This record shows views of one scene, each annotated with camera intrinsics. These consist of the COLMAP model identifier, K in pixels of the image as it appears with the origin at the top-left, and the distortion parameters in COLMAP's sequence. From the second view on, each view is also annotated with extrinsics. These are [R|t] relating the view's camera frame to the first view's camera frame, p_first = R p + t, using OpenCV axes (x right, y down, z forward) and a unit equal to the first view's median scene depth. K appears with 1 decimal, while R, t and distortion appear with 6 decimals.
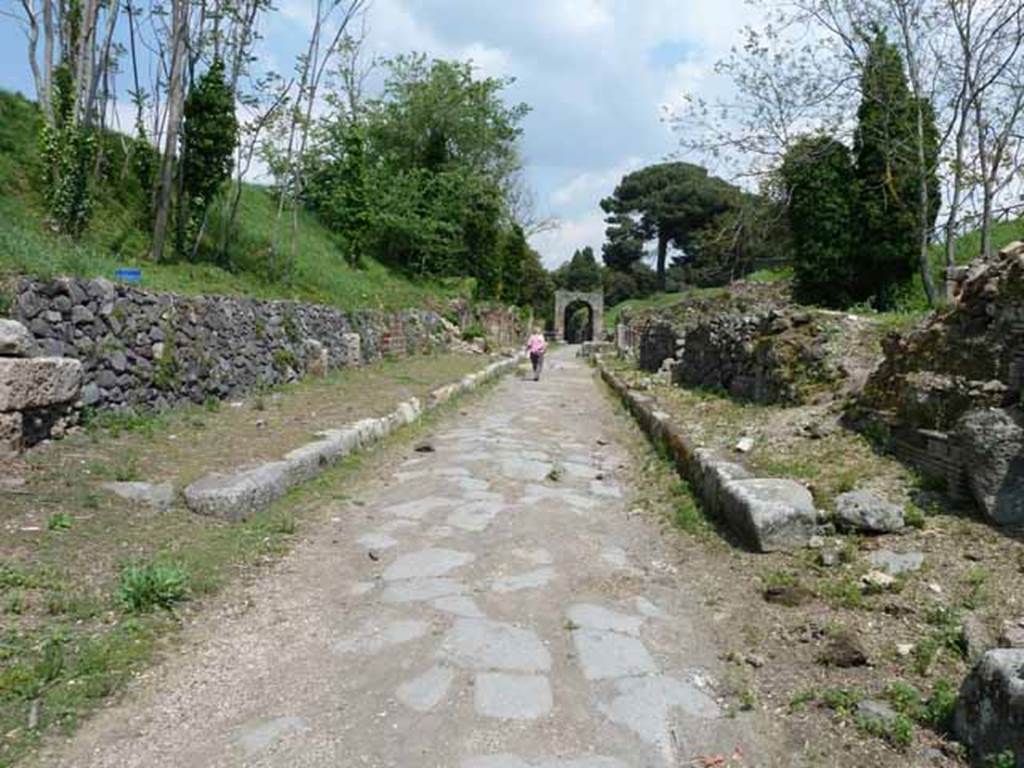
lens RADIAL K [[731.5, 0, 512.0], [0, 731.5, 384.0], [0, 0, 1]] dist [-0.064144, -0.000788]
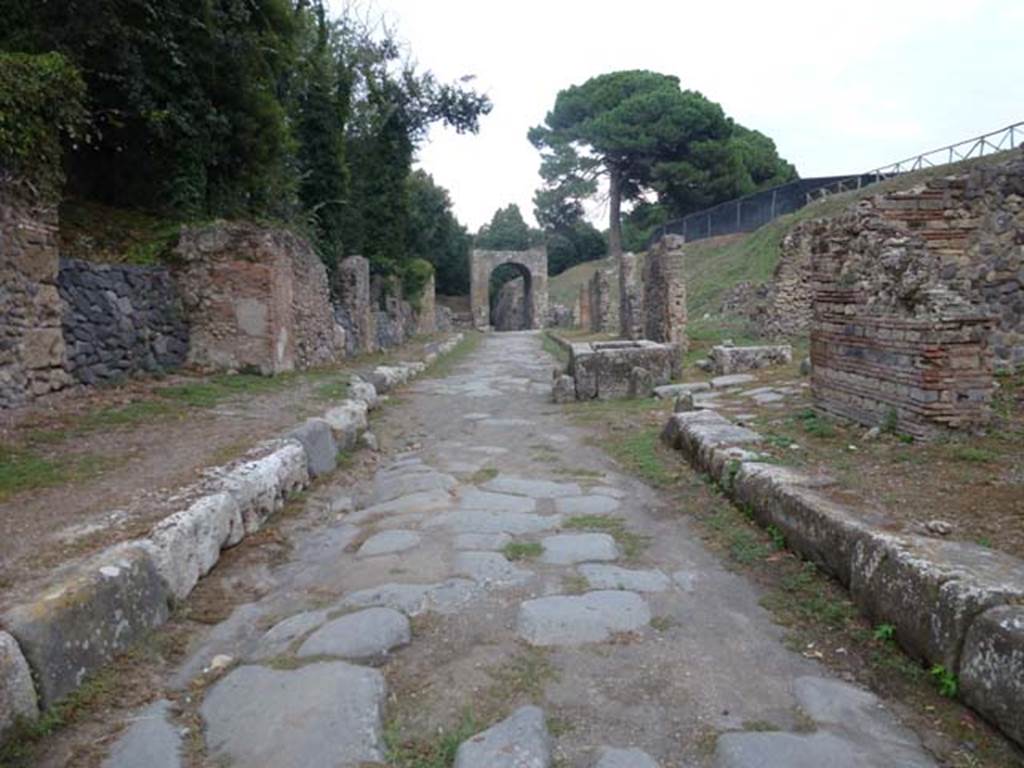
lens RADIAL K [[731.5, 0, 512.0], [0, 731.5, 384.0], [0, 0, 1]] dist [-0.064144, -0.000788]
pose [[0.992764, -0.058936, 0.104622, 0.016831], [0.058211, 0.998254, 0.009978, -0.011920], [-0.105028, -0.003816, 0.994462, 0.311639]]
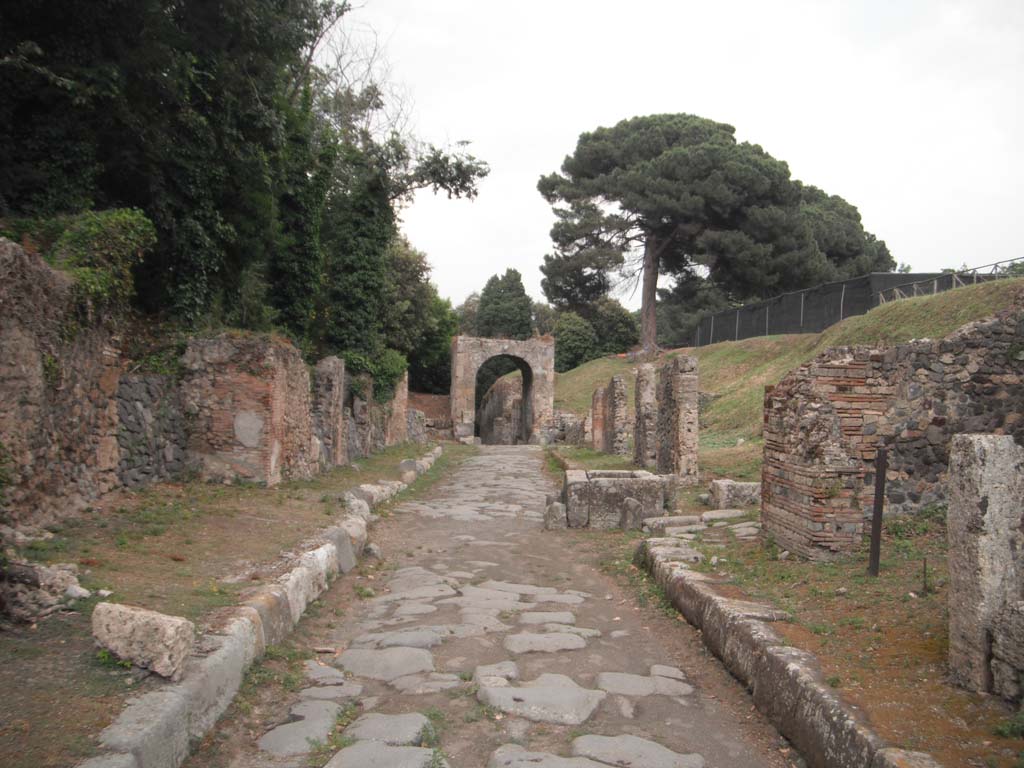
lens RADIAL K [[1092.3, 0, 513.7], [0, 1092.3, 457.6], [0, 0, 1]] dist [-0.264462, -0.002160]
pose [[0.992904, -0.004163, 0.118847, 0.008319], [0.009595, 0.998933, -0.045169, -0.010760], [-0.118532, 0.045989, 0.991885, 0.240571]]
